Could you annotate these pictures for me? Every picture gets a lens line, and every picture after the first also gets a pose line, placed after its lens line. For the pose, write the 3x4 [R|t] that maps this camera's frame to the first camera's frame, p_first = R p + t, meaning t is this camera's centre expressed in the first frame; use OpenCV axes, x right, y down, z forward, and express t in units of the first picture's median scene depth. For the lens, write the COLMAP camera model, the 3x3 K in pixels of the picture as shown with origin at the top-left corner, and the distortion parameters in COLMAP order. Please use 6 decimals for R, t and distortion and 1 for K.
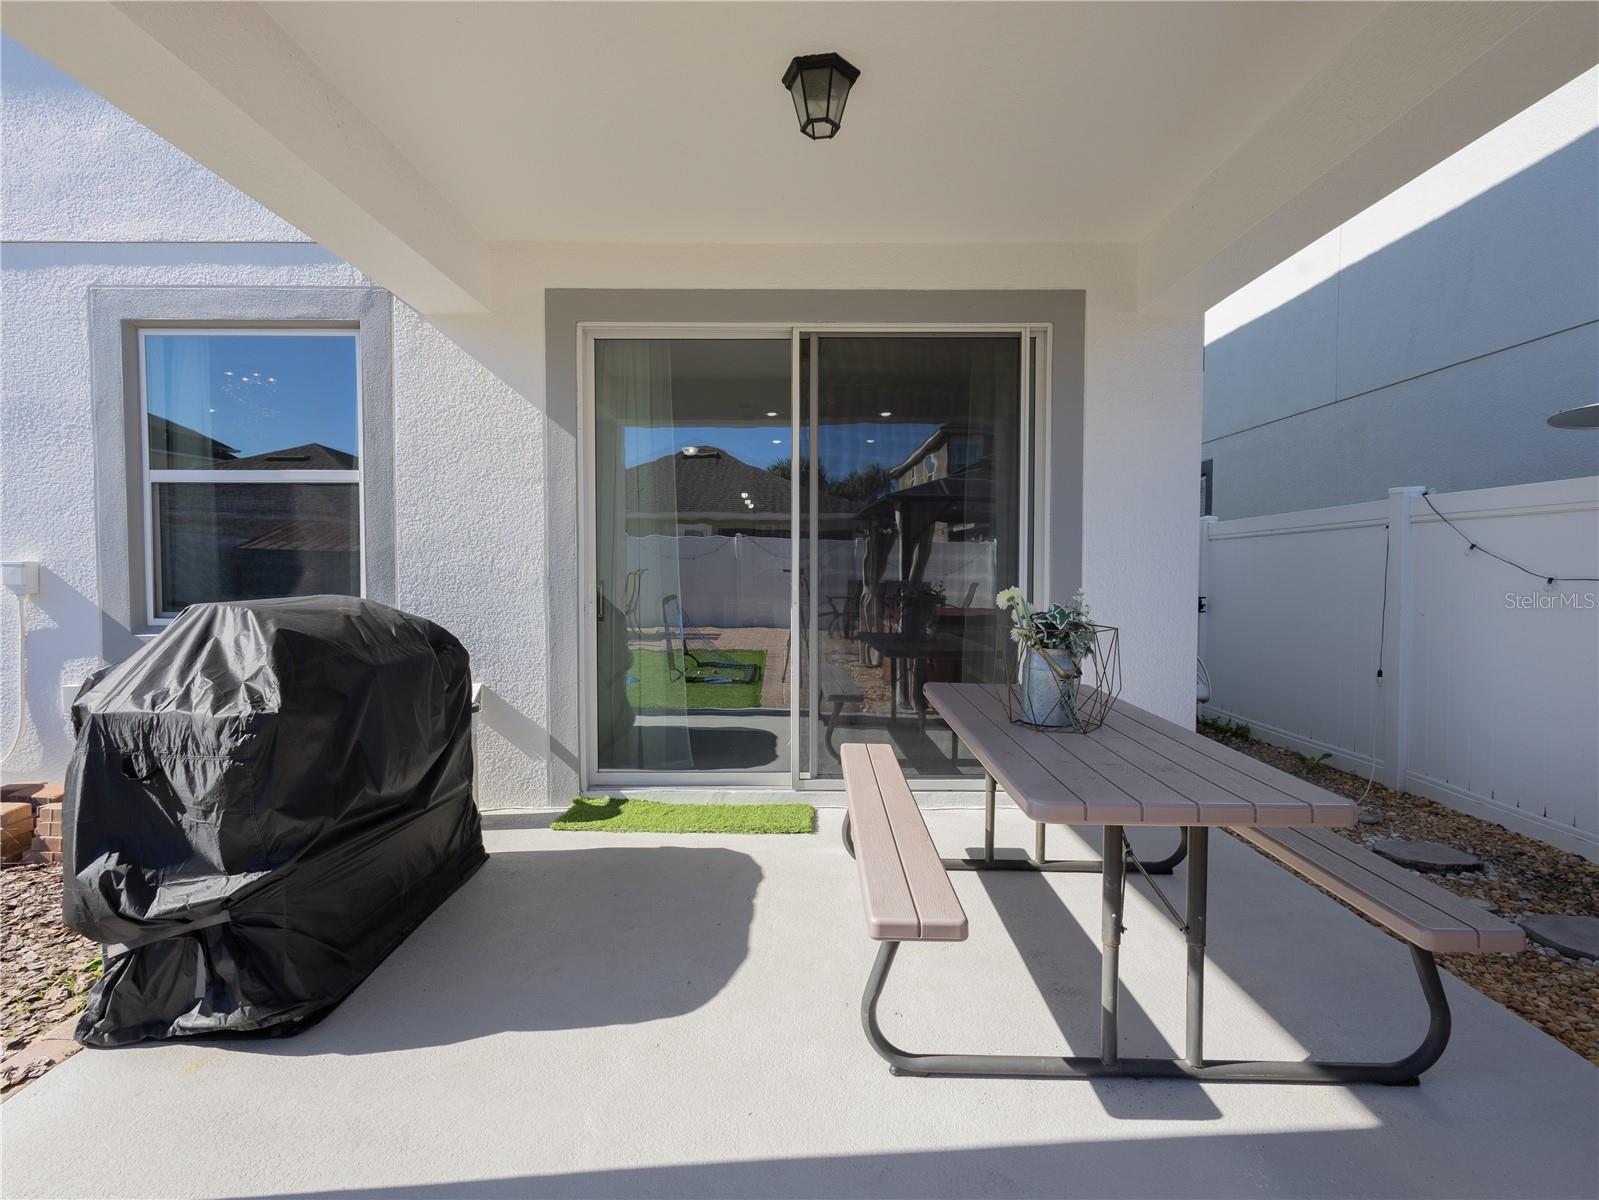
lens RADIAL K [[822.6, 0, 799.3], [0, 822.6, 600.3], [0, 0, 1]] dist [0.009605, -0.000933]
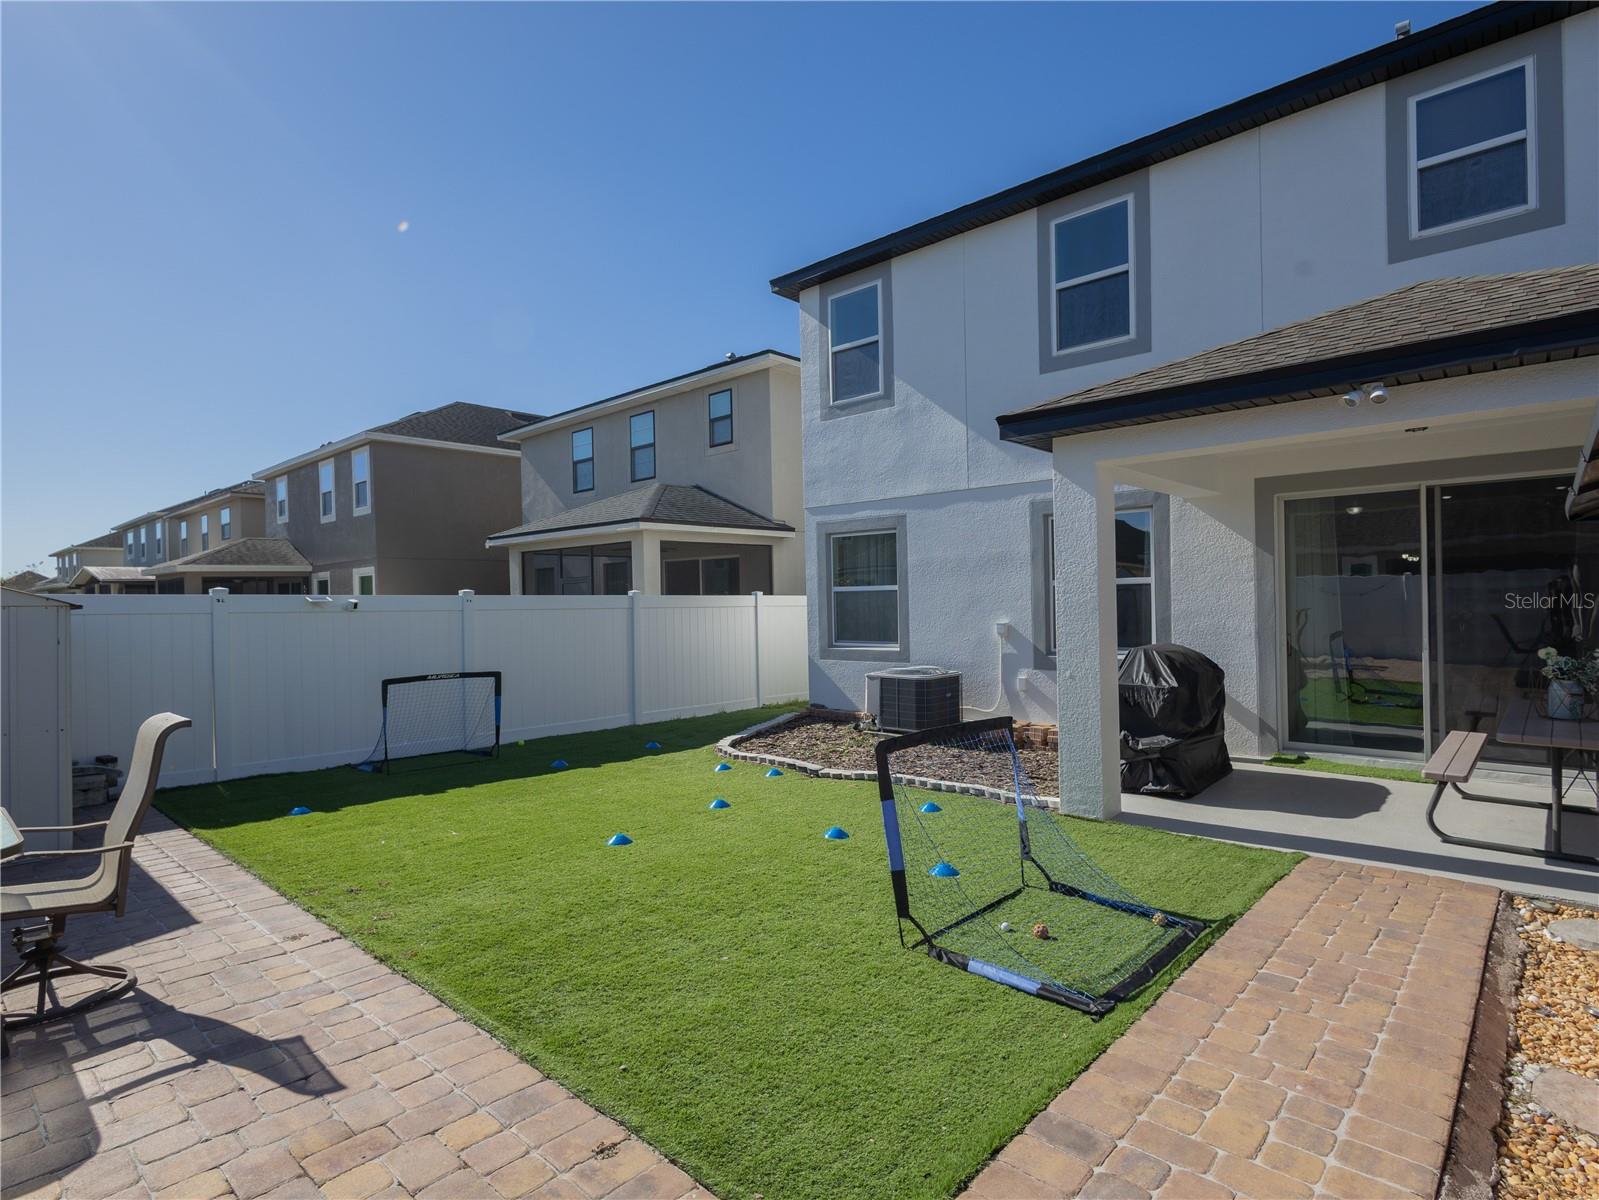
lens RADIAL K [[822.6, 0, 801.1], [0, 822.6, 597.6], [0, 0, 1]] dist [0.009605, -0.000933]
pose [[0.743845, -0.016582, -0.668146, 0.175483], [-0.004967, 0.999527, -0.030336, -0.044095], [0.668333, 0.025885, 0.743411, -1.081619]]
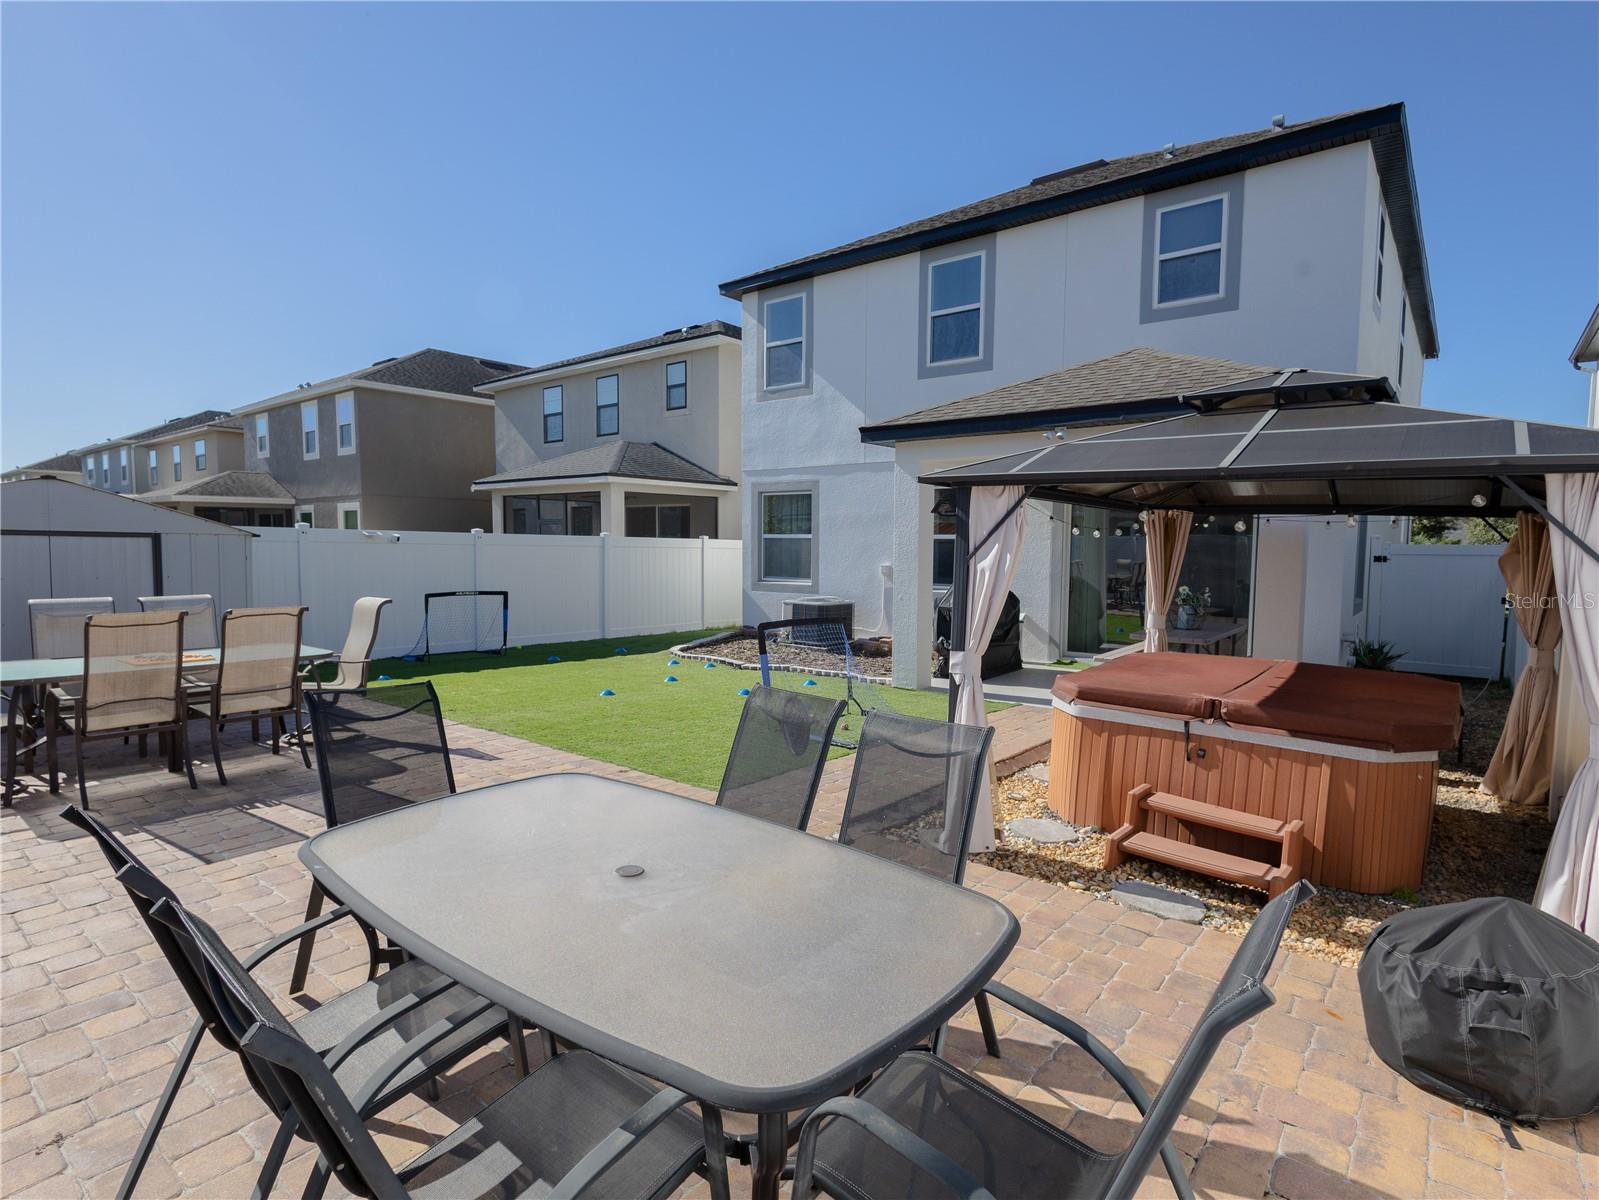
lens RADIAL K [[822.6, 0, 795.1], [0, 822.6, 601.5], [0, 0, 1]] dist [0.009605, -0.000933]
pose [[0.775856, 0.050768, -0.628864, 0.737086], [-0.031664, 0.998634, 0.041554, -0.028207], [0.630115, -0.012328, 0.776404, -1.599204]]
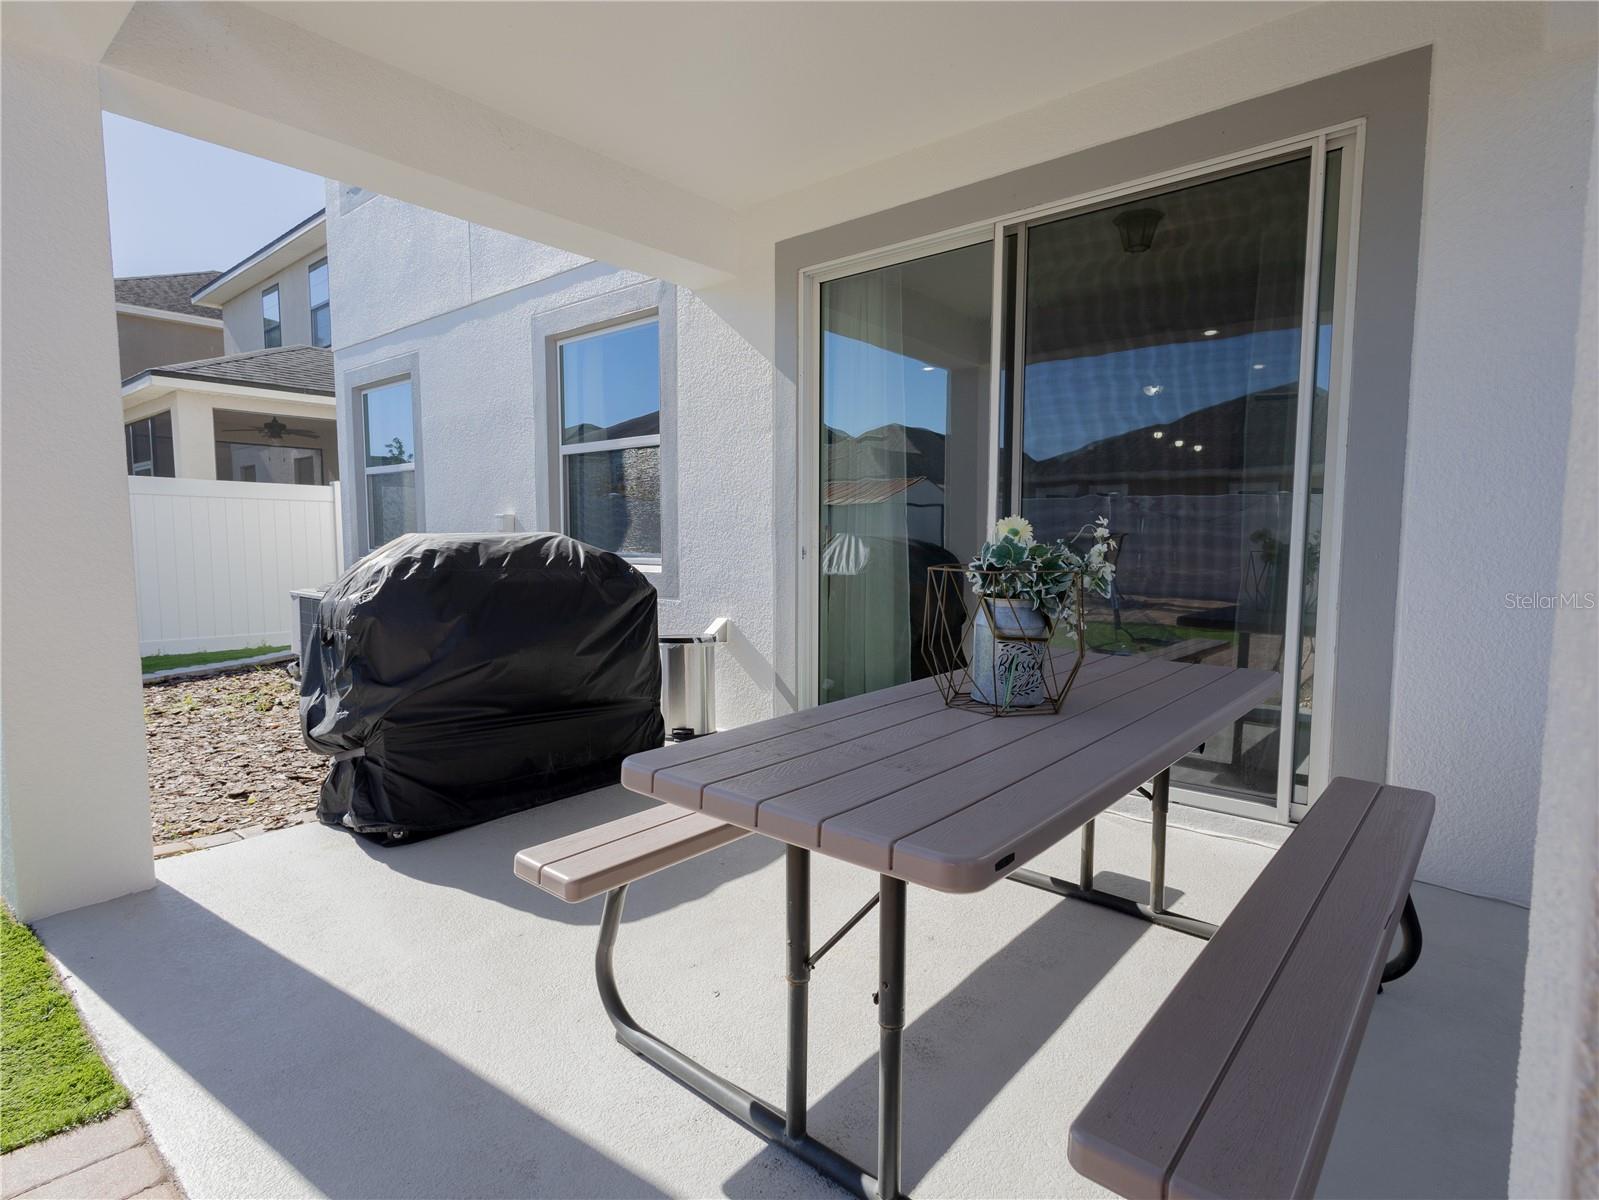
lens RADIAL K [[822.6, 0, 788.8], [0, 822.6, 601.6], [0, 0, 1]] dist [0.009605, -0.000933]
pose [[0.765465, 0.053826, -0.641223, 0.391127], [-0.023543, 0.998171, 0.055684, 0.014649], [0.643047, -0.027528, 0.765332, 0.203102]]
